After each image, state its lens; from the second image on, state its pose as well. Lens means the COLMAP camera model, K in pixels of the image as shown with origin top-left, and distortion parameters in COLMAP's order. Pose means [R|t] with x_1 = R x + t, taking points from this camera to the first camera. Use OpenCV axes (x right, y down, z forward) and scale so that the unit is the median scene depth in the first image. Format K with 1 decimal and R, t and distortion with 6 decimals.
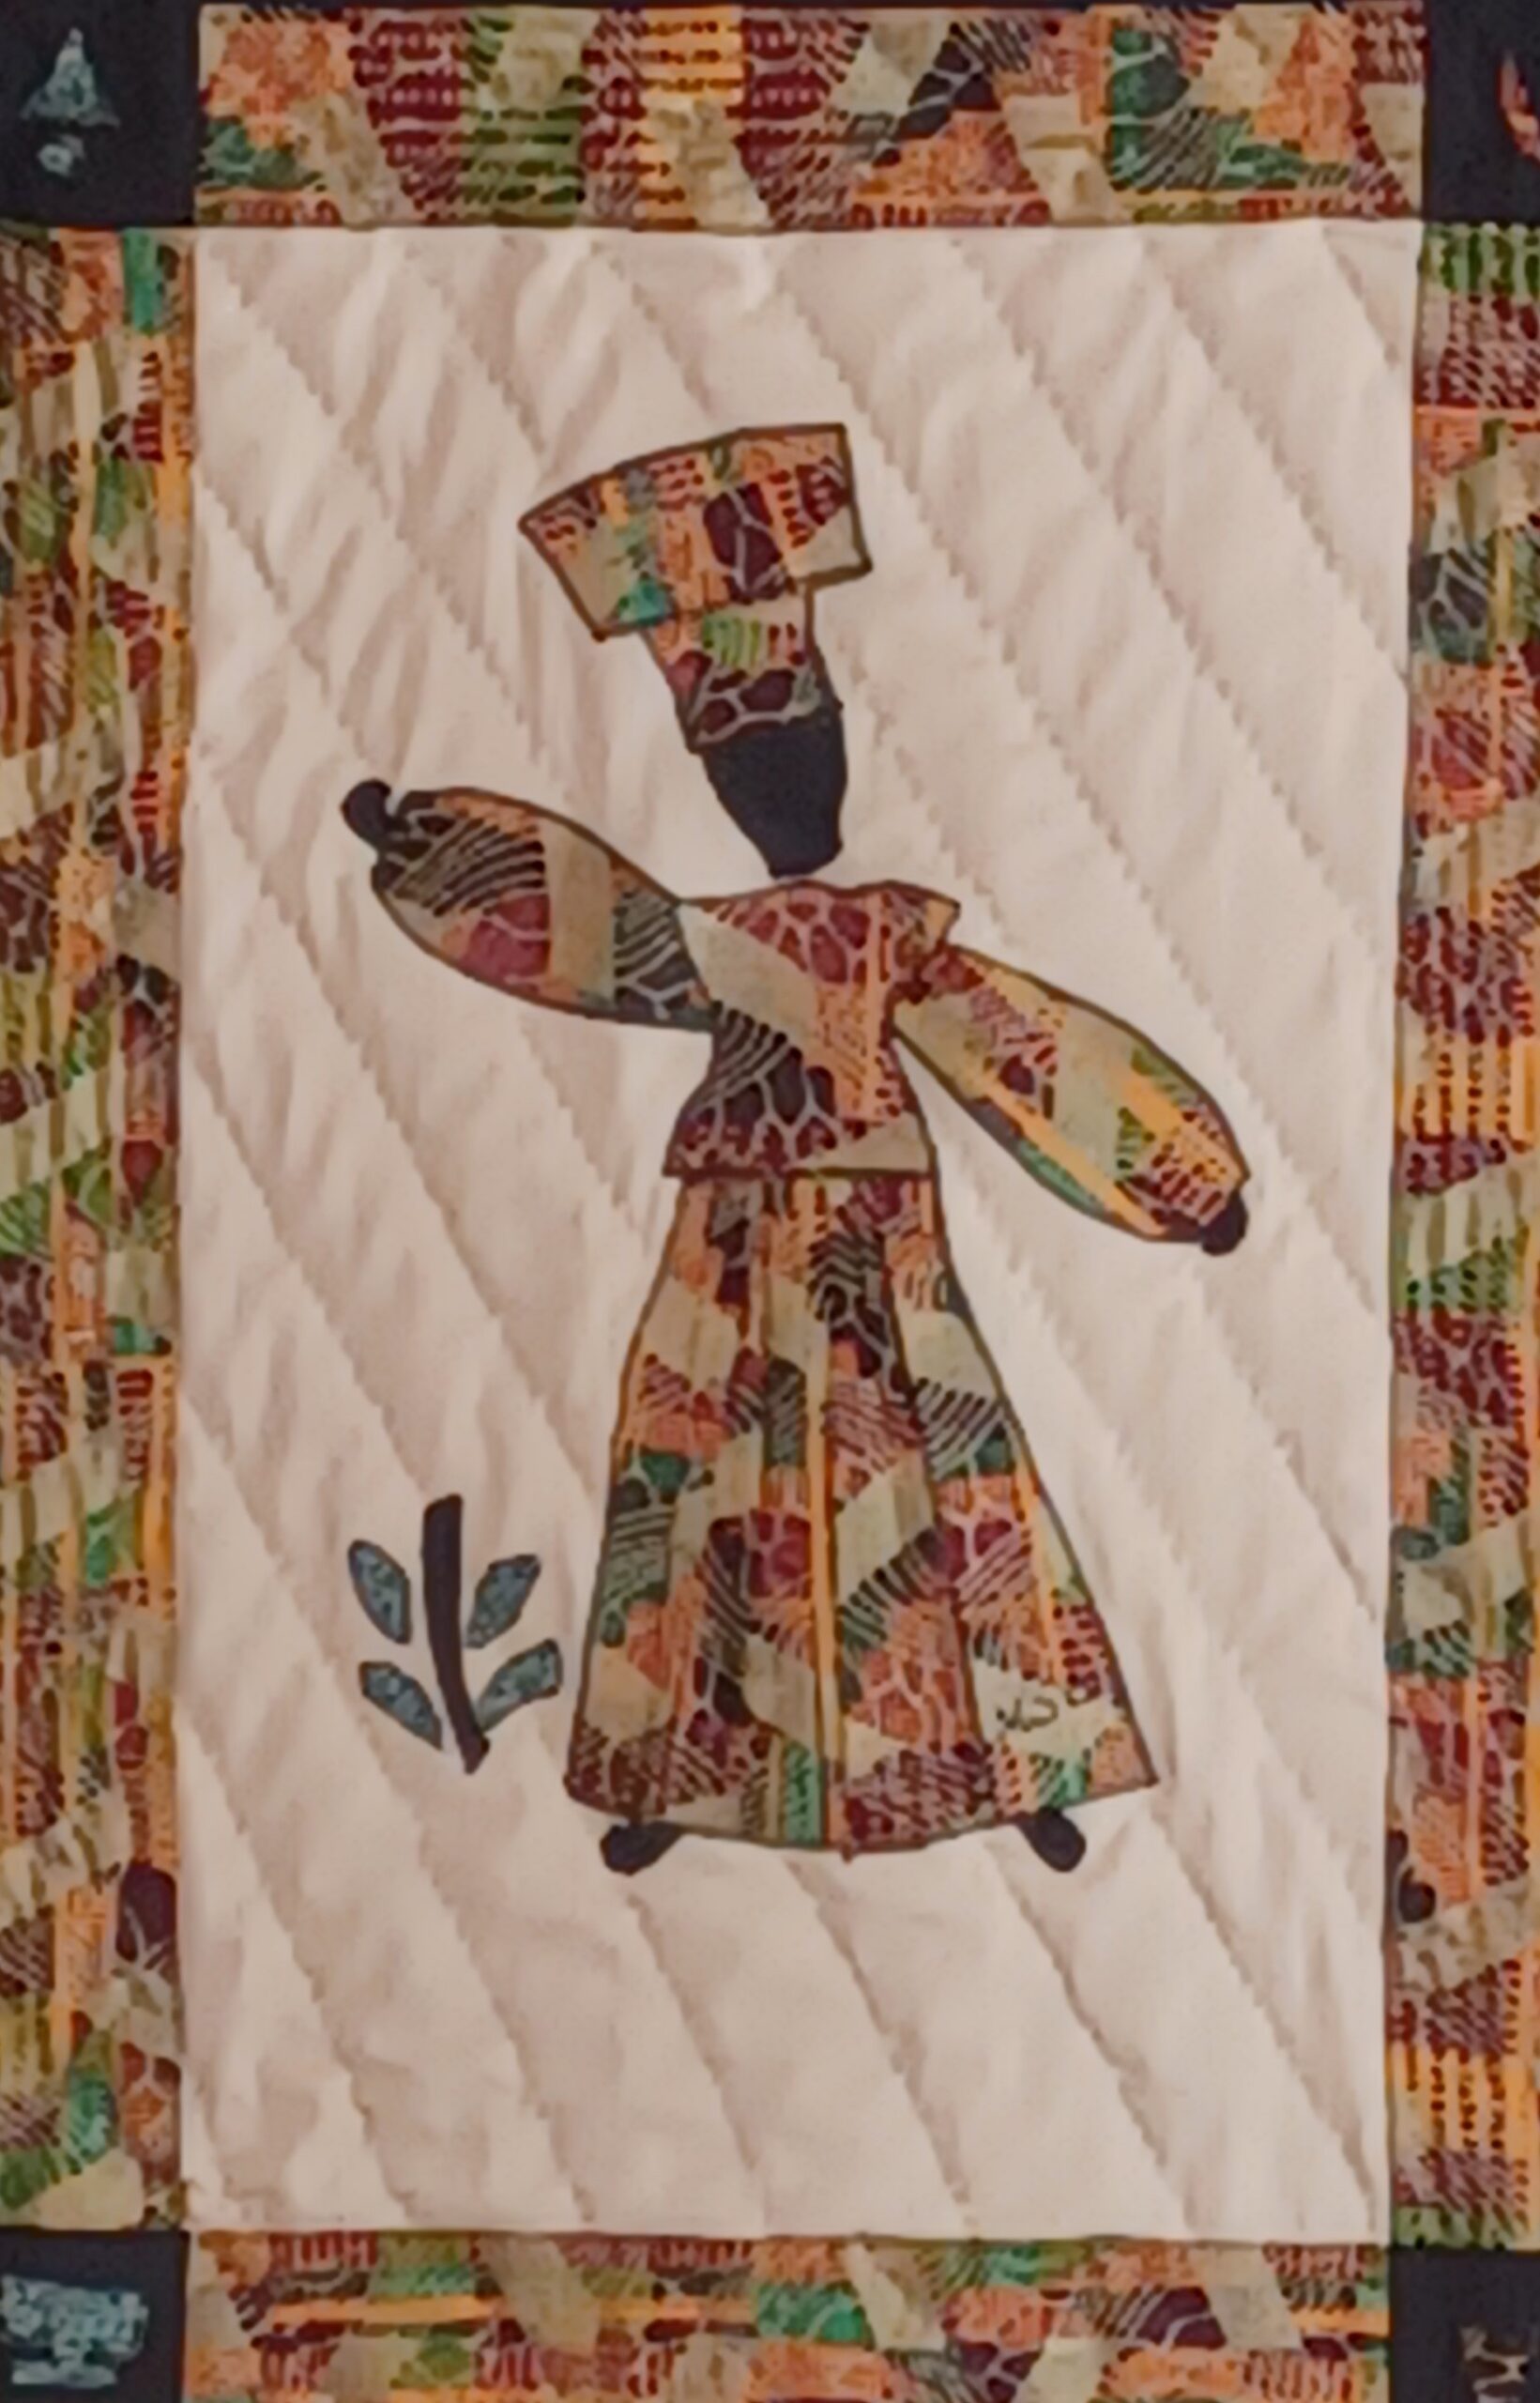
lens RADIAL K [[1738.4, 0, 783.6], [0, 1738.4, 1182.9], [0, 0, 1]] dist [-0.001643, 0.002916]
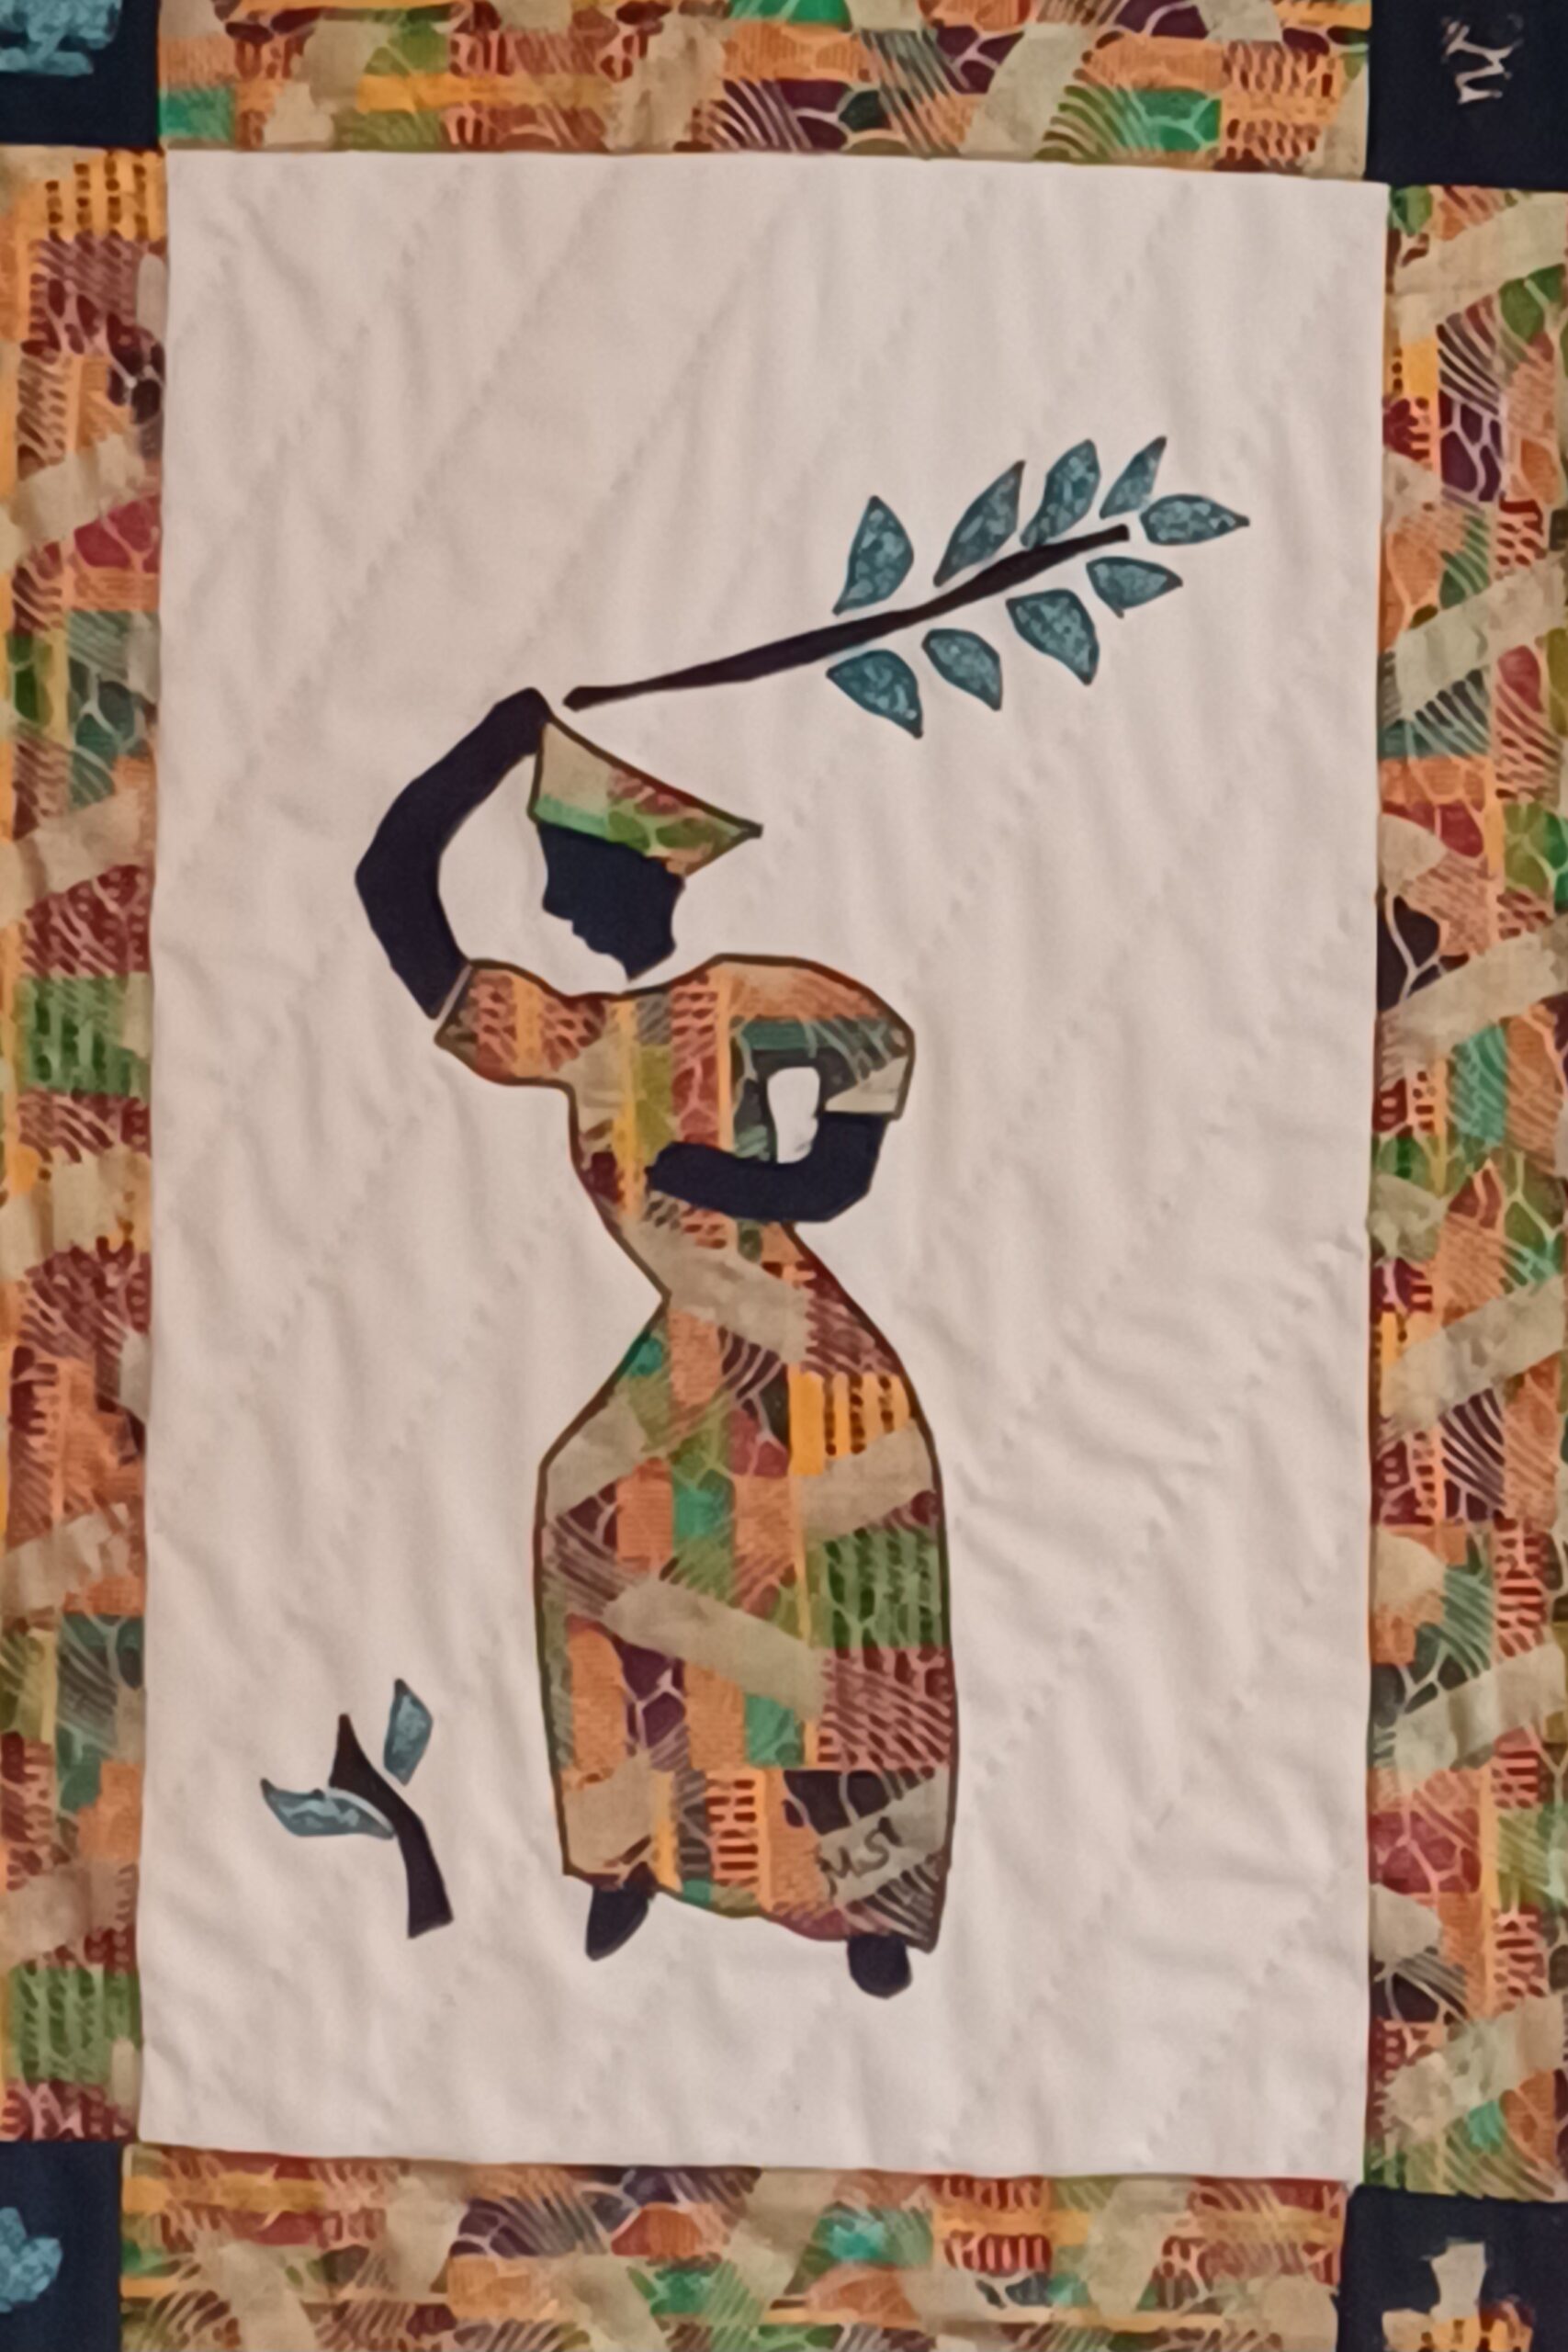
lens RADIAL K [[1663.3, 0, 735.7], [0, 1663.3, 1163.2], [0, 0, 1]] dist [-0.003315, 0.005269]
pose [[0.999944, 0.005218, -0.009171, -0.001563], [-0.005227, 0.999986, -0.000942, 1.316864], [0.009166, 0.000990, 0.999958, 0.049005]]
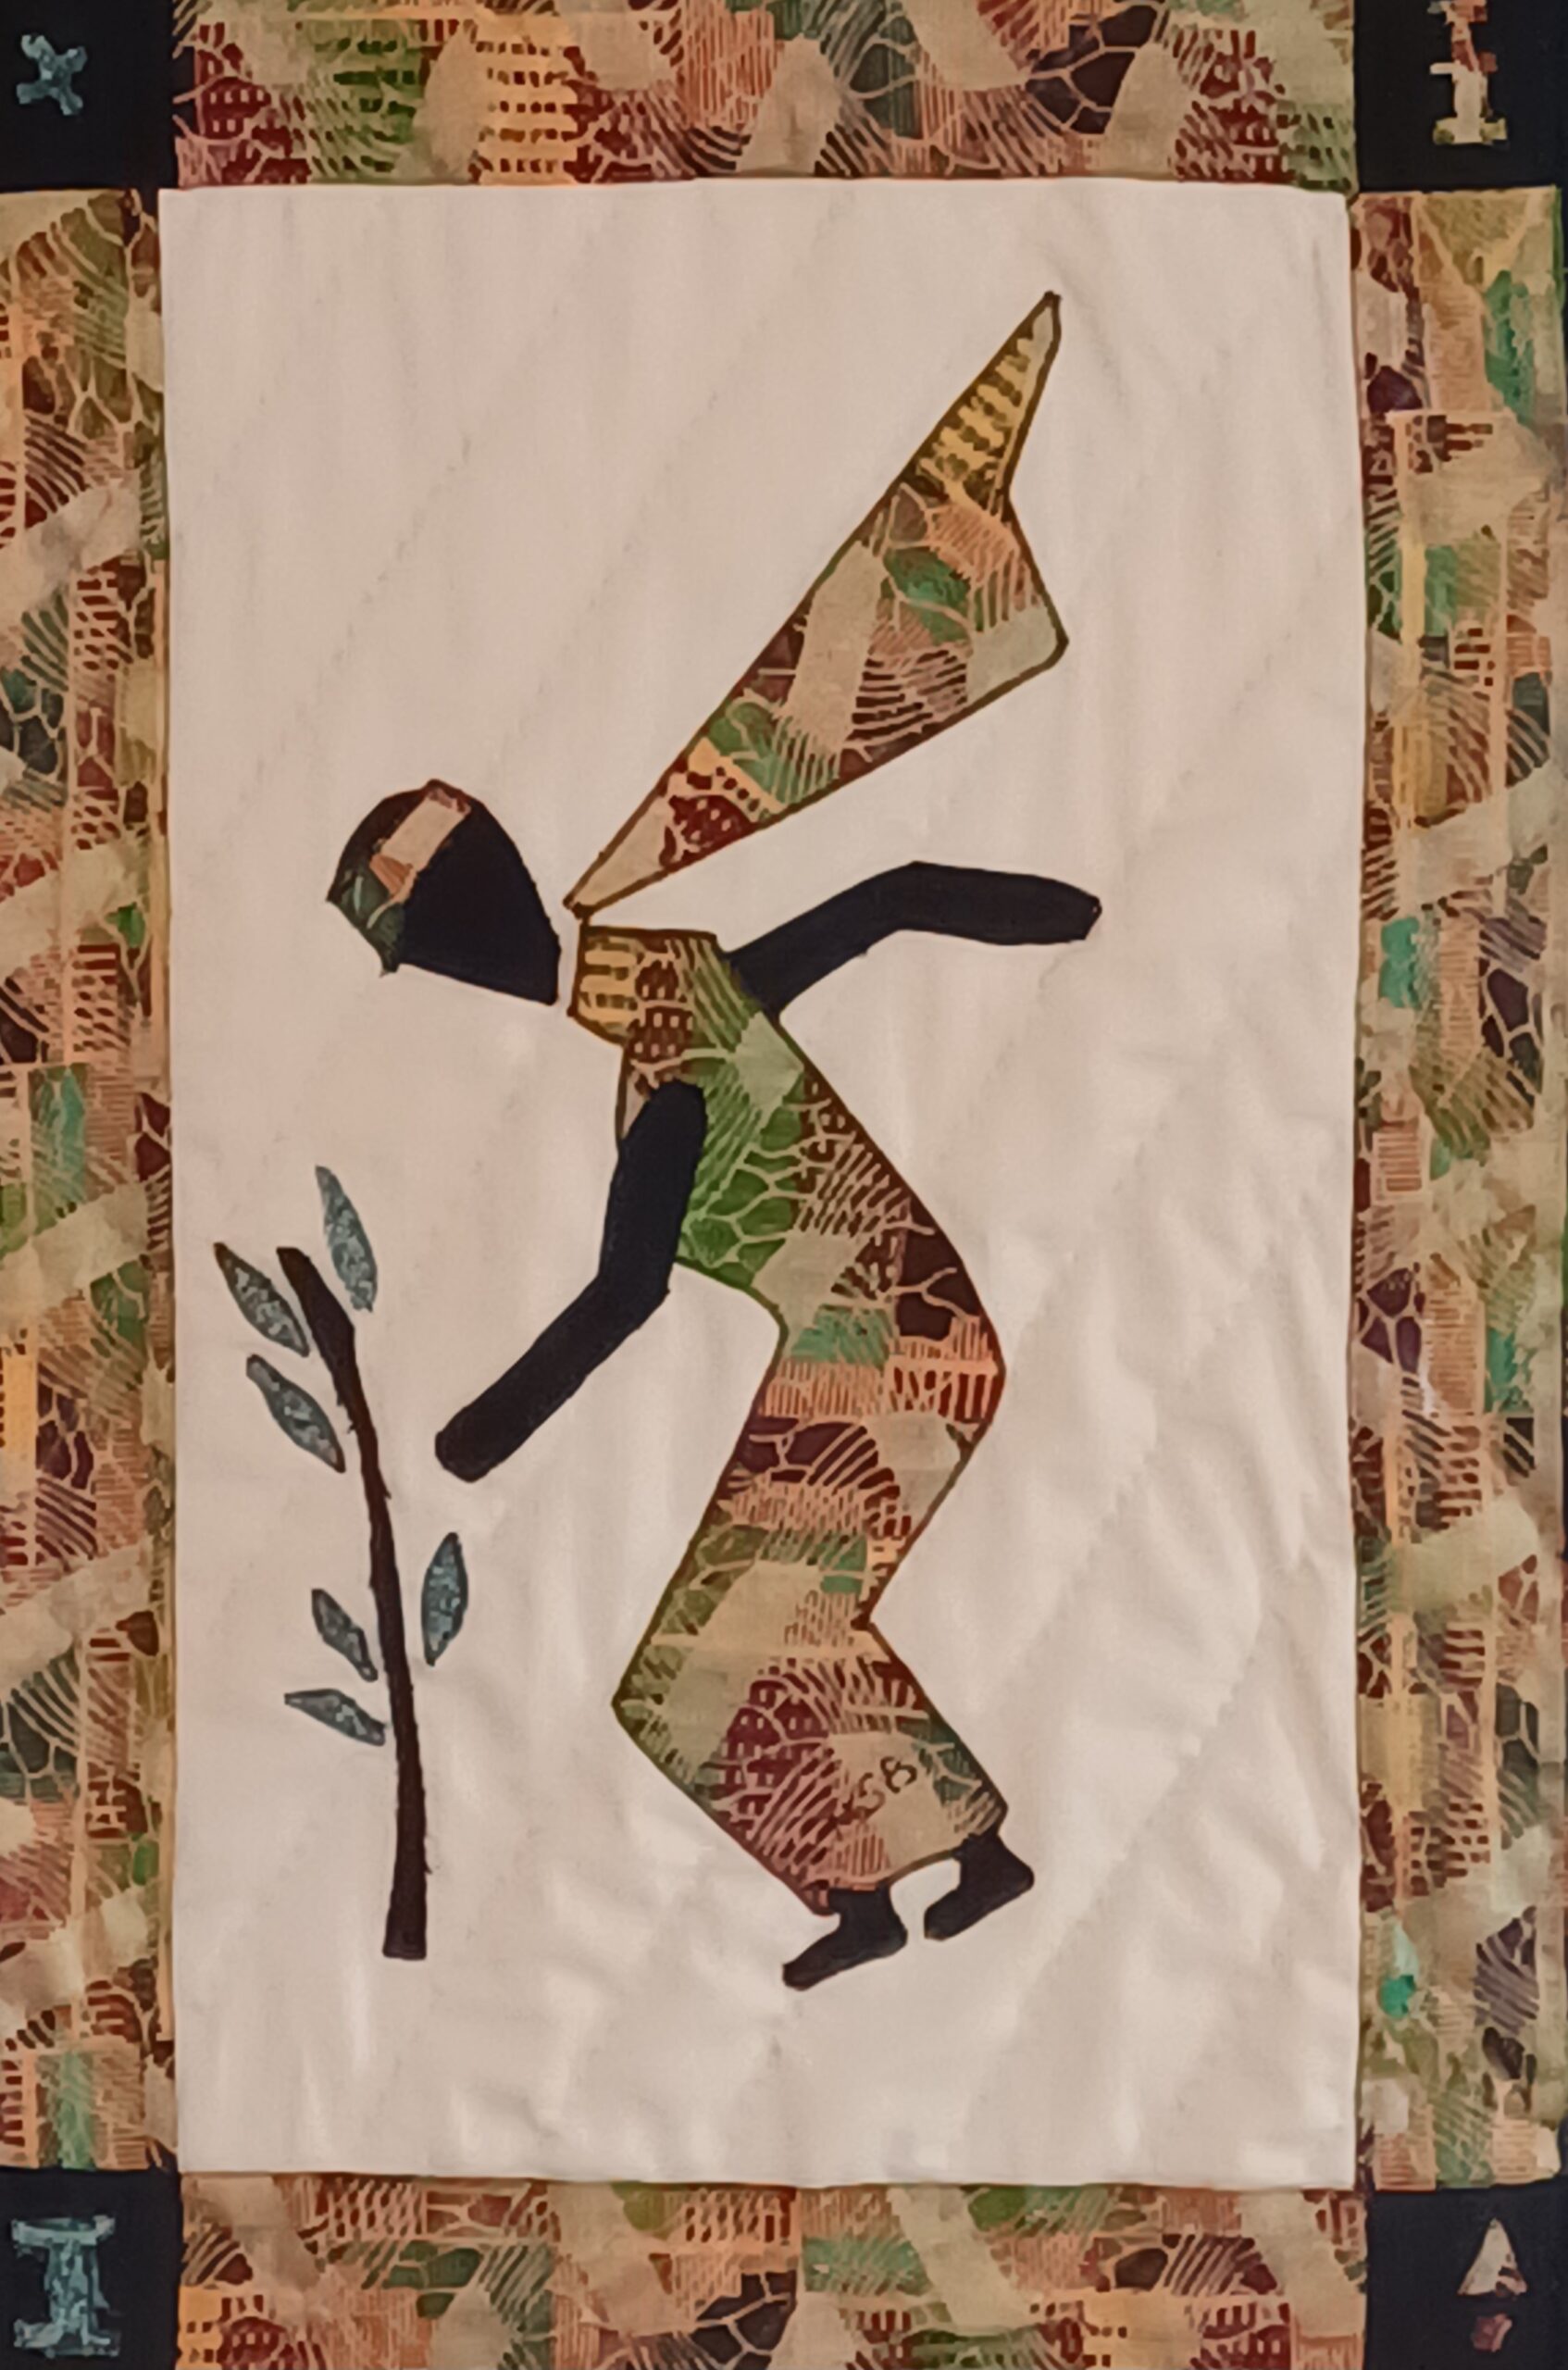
lens RADIAL K [[1752.6, 0, 953.4], [0, 1752.6, 1174.2], [0, 0, 1]] dist [0.006772, -0.003878]
pose [[0.999902, -0.002830, -0.013698, 1.794074], [0.002792, 0.999992, -0.002818, 1.325024], [0.013706, 0.002780, 0.999902, -0.020474]]
